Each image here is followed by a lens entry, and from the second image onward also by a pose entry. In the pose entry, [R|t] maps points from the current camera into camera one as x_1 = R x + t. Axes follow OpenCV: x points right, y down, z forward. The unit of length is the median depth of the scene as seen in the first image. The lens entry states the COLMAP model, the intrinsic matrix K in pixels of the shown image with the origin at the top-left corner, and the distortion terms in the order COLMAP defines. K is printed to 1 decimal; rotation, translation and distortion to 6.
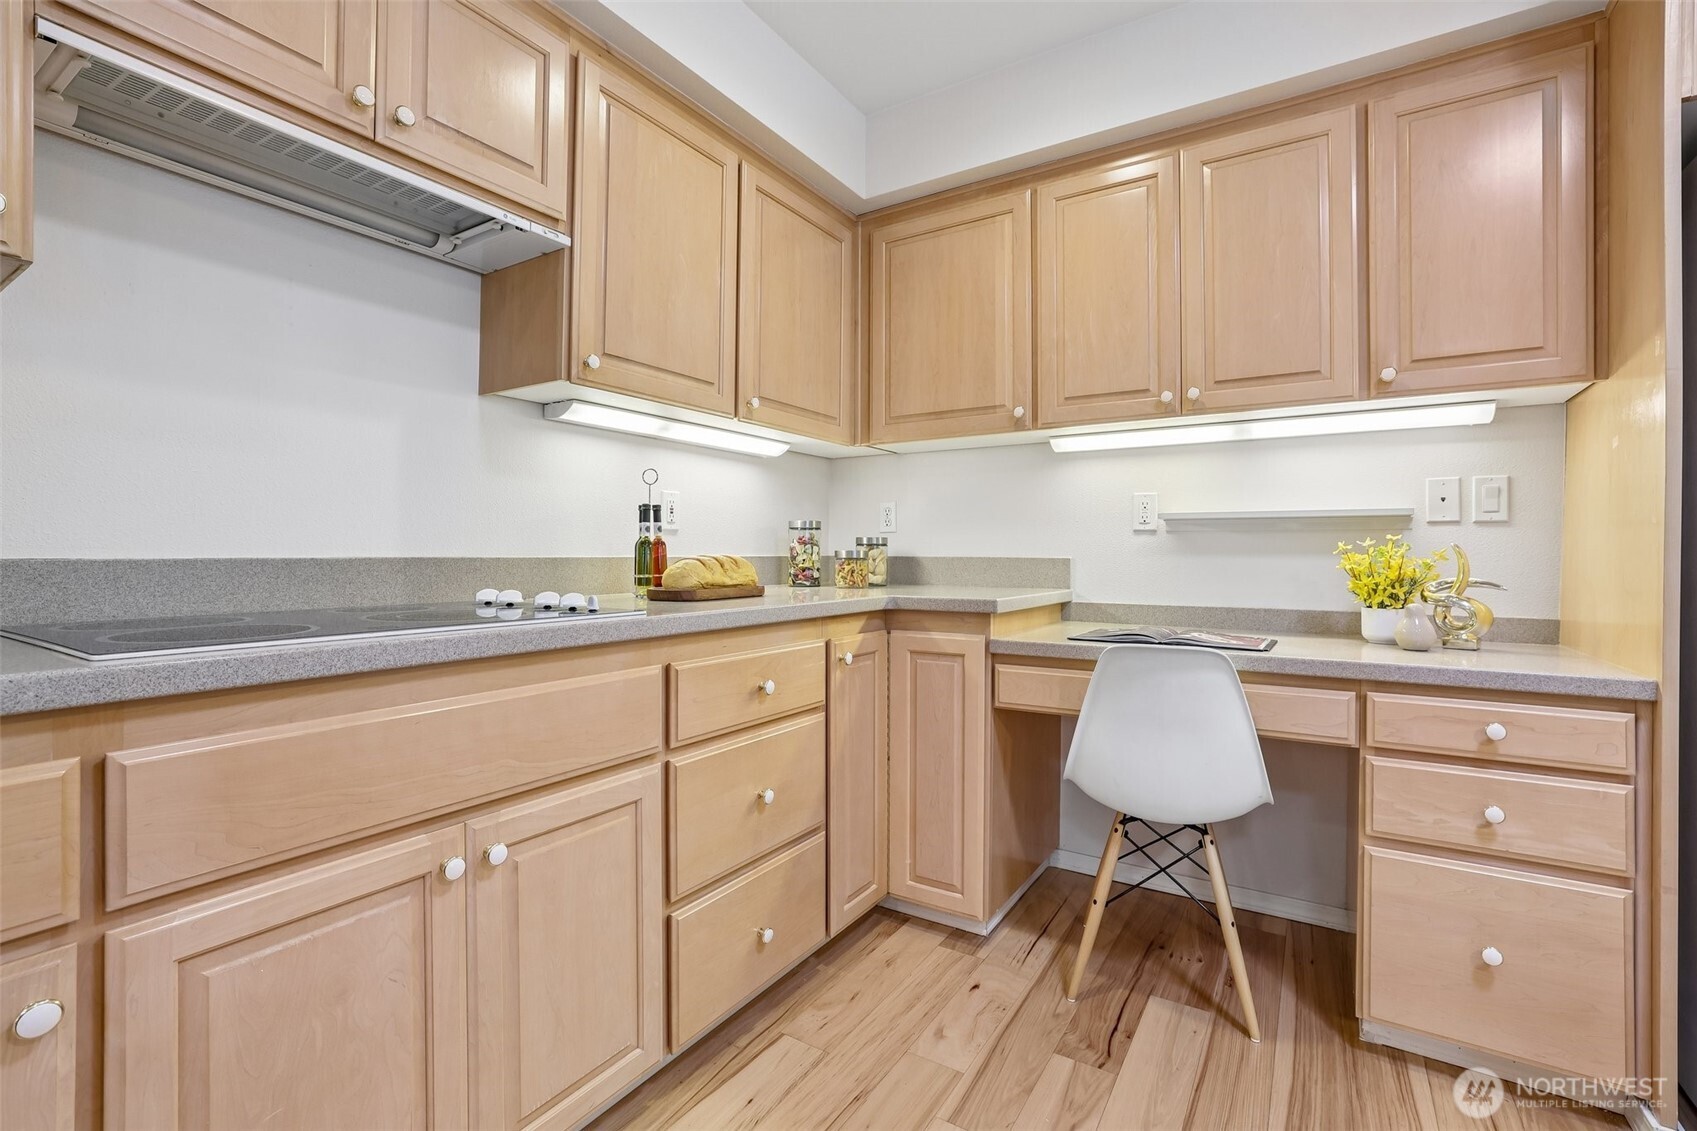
lens RADIAL K [[742.3, 0, 852.5], [0, 742.3, 549.5], [0, 0, 1]] dist [-0.035964, 0.000042]
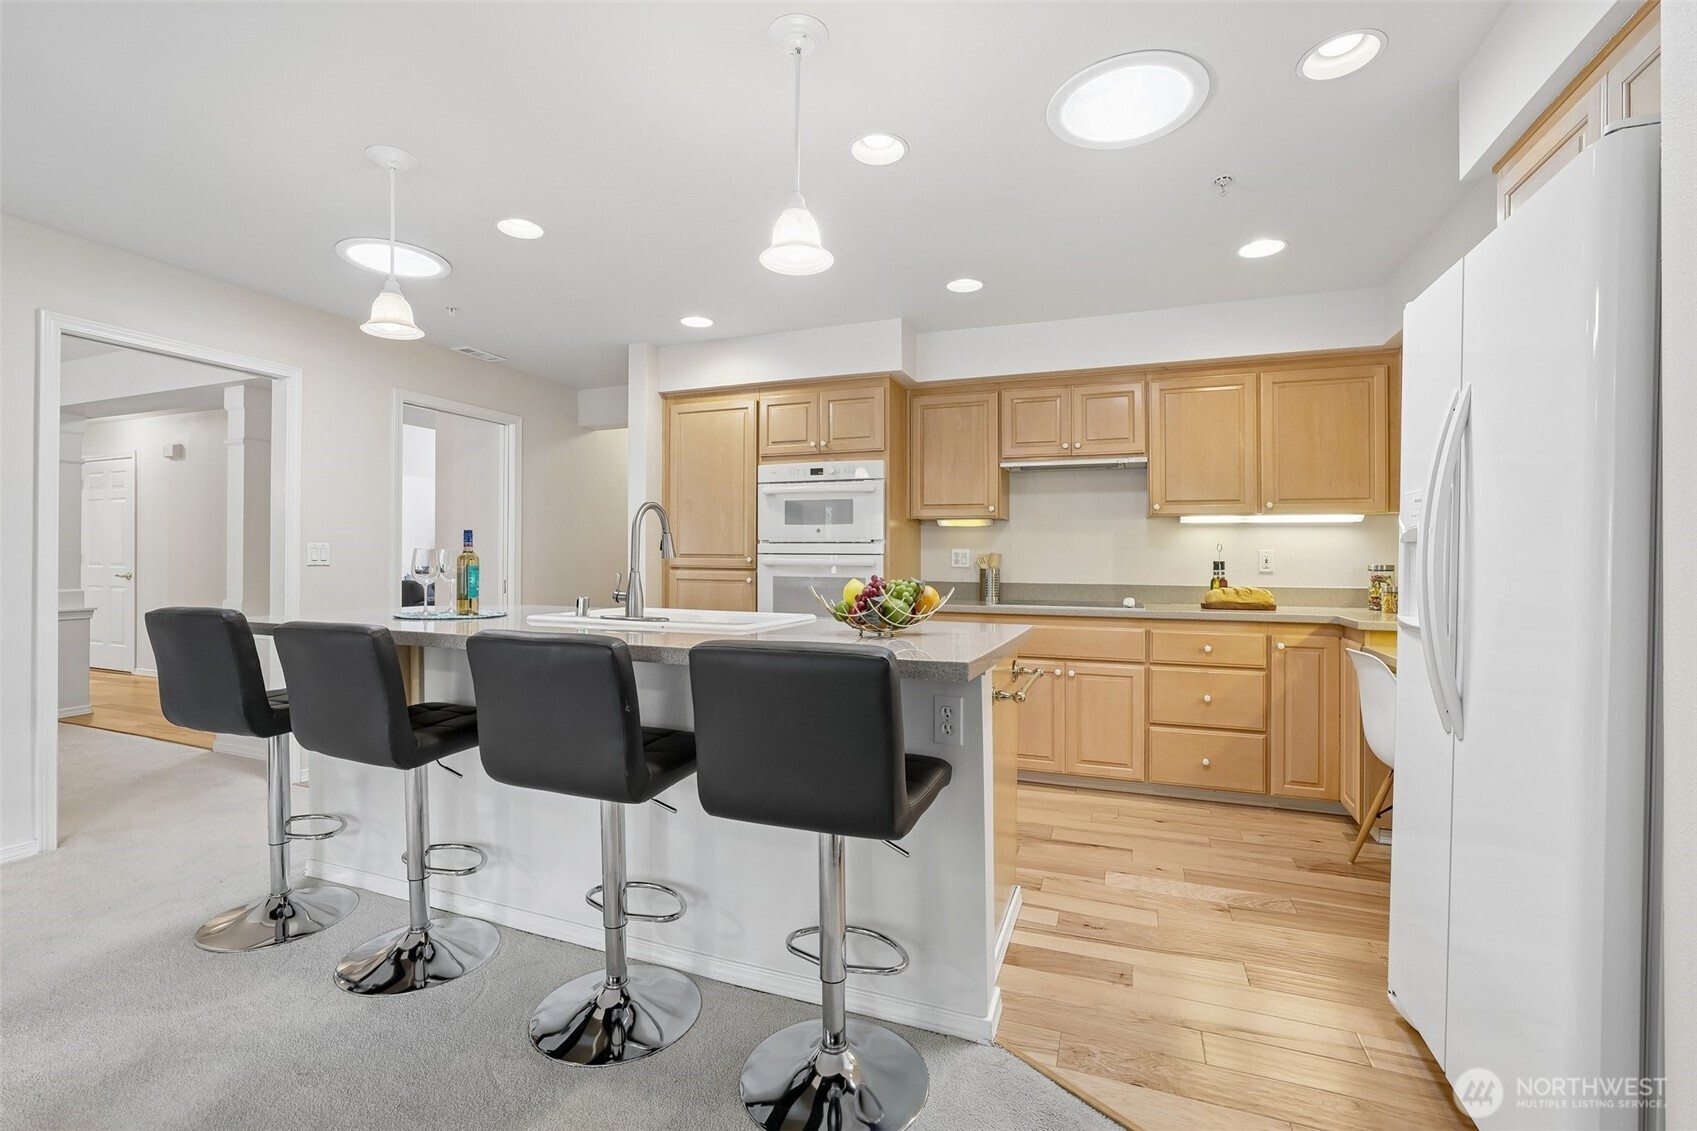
lens RADIAL K [[723.1, 0, 804.0], [0, 723.1, 555.8], [0, 0, 1]] dist [-0.046560, 0.000044]
pose [[0.138631, -0.004008, -0.990336, 1.662378], [0.001348, 0.999992, -0.003858, -0.076842], [0.990343, -0.000800, 0.138636, -0.442439]]
